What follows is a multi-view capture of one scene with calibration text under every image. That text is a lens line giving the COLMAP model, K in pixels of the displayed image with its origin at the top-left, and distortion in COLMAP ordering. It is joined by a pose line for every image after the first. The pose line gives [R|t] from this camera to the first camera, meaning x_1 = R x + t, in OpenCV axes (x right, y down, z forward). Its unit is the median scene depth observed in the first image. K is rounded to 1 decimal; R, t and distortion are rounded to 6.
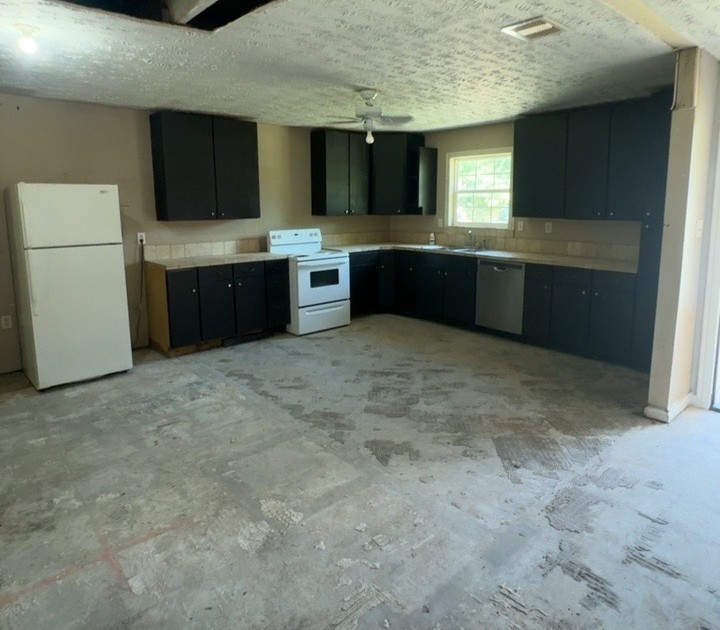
lens RADIAL K [[488.9, 0, 359.9], [0, 488.9, 271.9], [0, 0, 1]] dist [-0.002228, 0.001044]
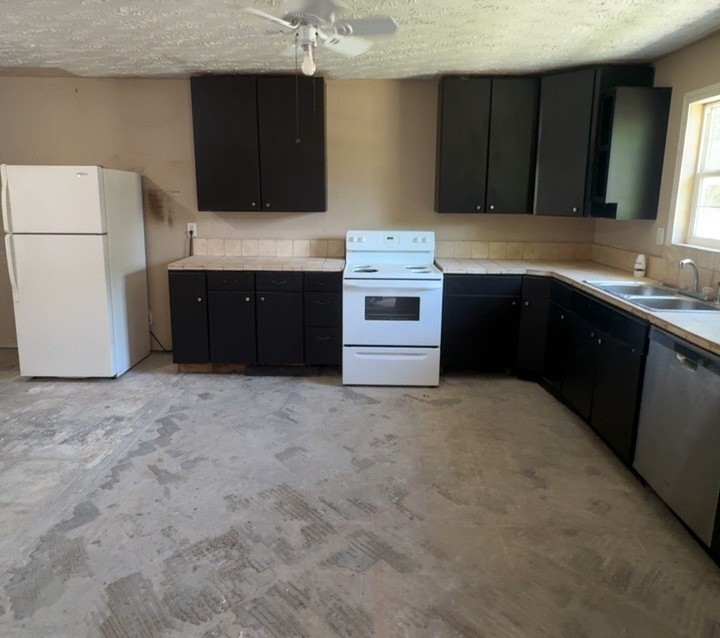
lens RADIAL K [[488.5, 0, 361.1], [0, 488.5, 279.4], [0, 0, 1]] dist [-0.002688, 0.000060]
pose [[0.739752, 0.131078, -0.659989, 0.447074], [-0.110402, 0.991194, 0.073113, -0.095335], [0.663760, 0.018779, 0.747710, 0.676535]]
